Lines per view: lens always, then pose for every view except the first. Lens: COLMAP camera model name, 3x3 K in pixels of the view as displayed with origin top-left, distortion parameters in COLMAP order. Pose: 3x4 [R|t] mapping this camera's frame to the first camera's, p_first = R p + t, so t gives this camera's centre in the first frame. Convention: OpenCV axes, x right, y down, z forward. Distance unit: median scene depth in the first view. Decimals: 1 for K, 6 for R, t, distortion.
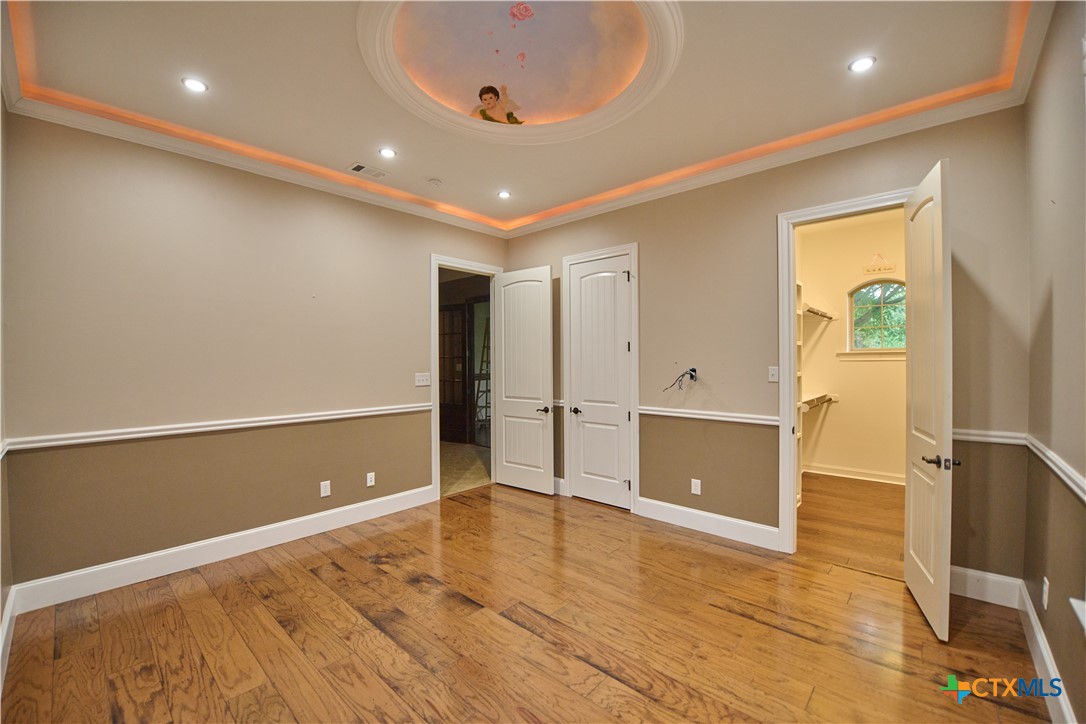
lens RADIAL K [[439.5, 0, 542.4], [0, 439.5, 361.6], [0, 0, 1]] dist [-0.018427, -0.000776]
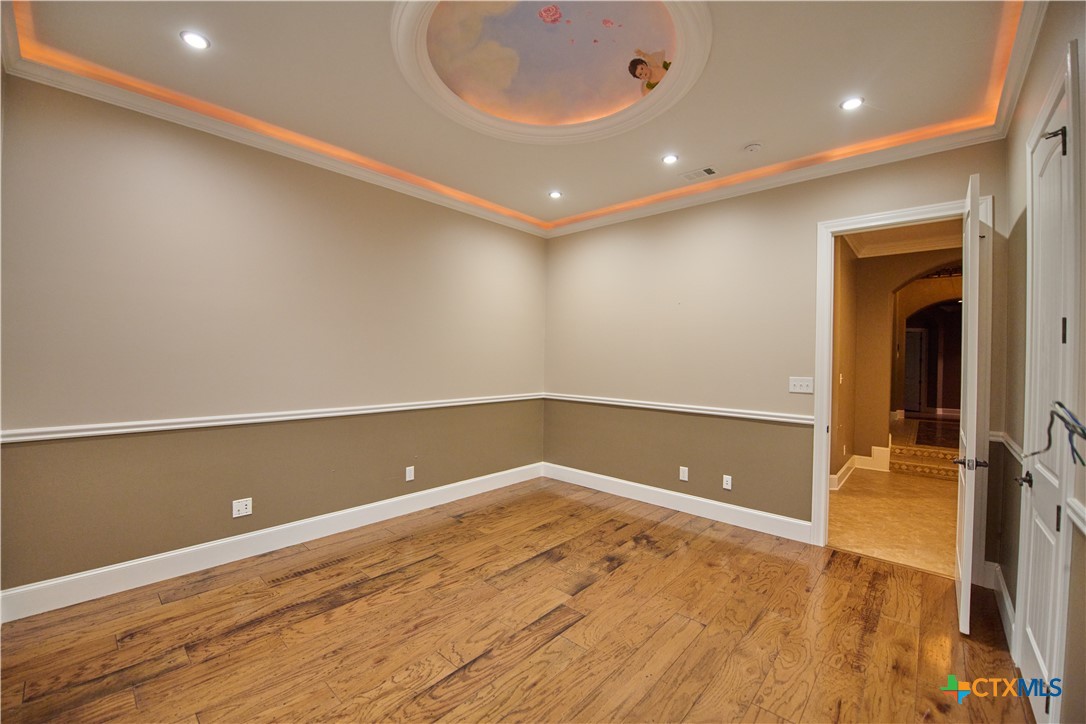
lens RADIAL K [[439.5, 0, 543.7], [0, 439.5, 358.1], [0, 0, 1]] dist [-0.018427, -0.000776]
pose [[0.010772, 0.007341, -0.999915, 0.801751], [-0.020270, 0.999769, 0.007122, -0.006227], [0.999737, 0.020192, 0.010919, 0.812174]]
